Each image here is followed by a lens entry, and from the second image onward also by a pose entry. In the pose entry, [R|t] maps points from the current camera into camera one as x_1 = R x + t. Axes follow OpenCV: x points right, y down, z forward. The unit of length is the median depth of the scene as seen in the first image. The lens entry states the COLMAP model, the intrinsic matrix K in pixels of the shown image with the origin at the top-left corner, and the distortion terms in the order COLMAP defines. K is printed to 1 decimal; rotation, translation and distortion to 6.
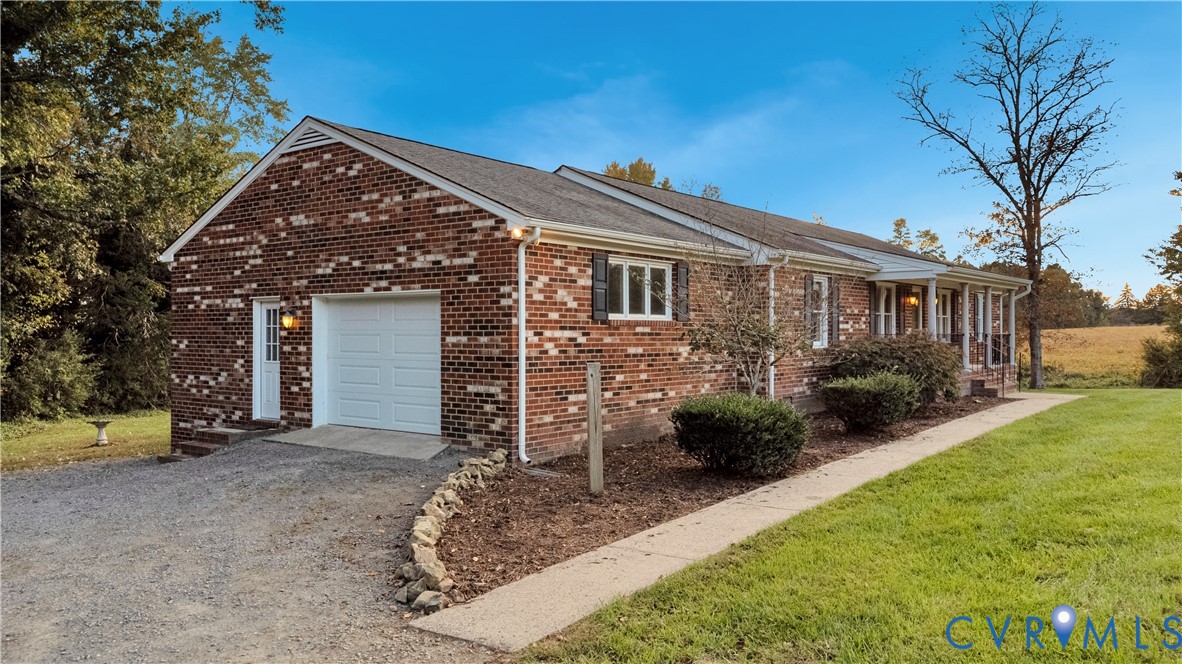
lens RADIAL K [[868.1, 0, 602.5], [0, 868.1, 340.0], [0, 0, 1]] dist [0.052239, -0.018344]
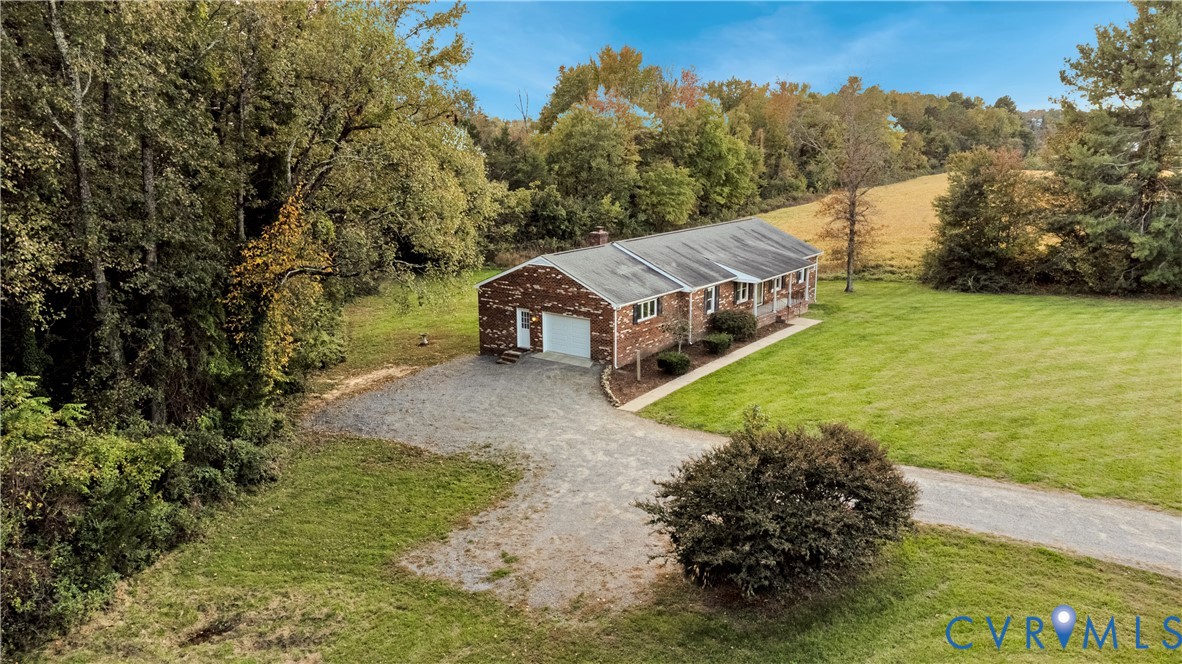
lens RADIAL K [[868.1, 0, 593.0], [0, 868.1, 327.9], [0, 0, 1]] dist [0.052239, -0.018344]
pose [[0.999892, -0.008095, 0.012258, -0.195918], [0.005365, 0.978058, 0.208266, -0.669560], [-0.013675, -0.208177, 0.977995, -2.159622]]
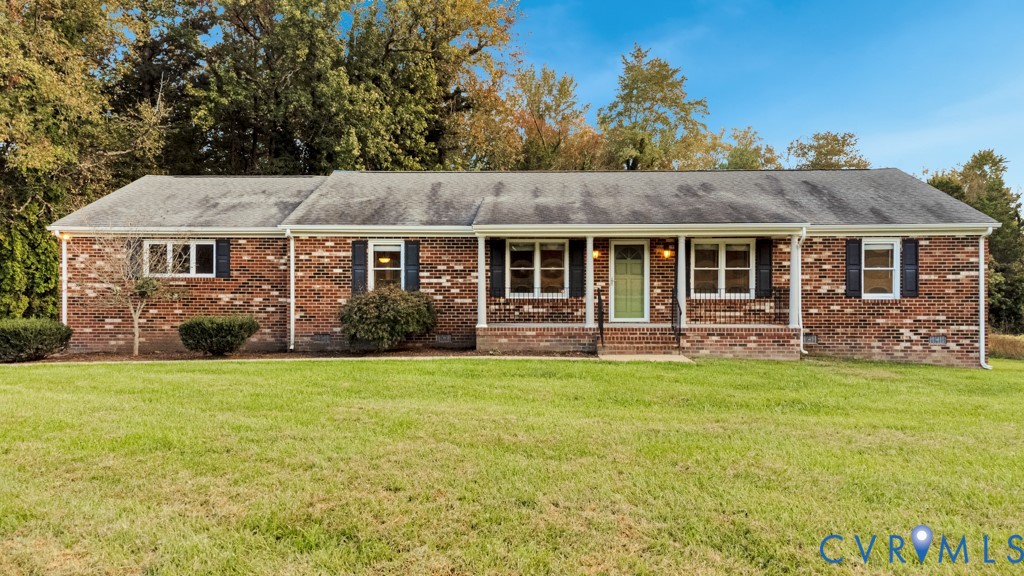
lens RADIAL K [[752.1, 0, 511.6], [0, 752.1, 292.0], [0, 0, 1]] dist [0.052239, -0.018344]
pose [[0.593157, -0.003464, -0.805079, 1.594593], [-0.012056, 0.999840, -0.013185, 0.016592], [0.804997, 0.017527, 0.593021, 0.667707]]
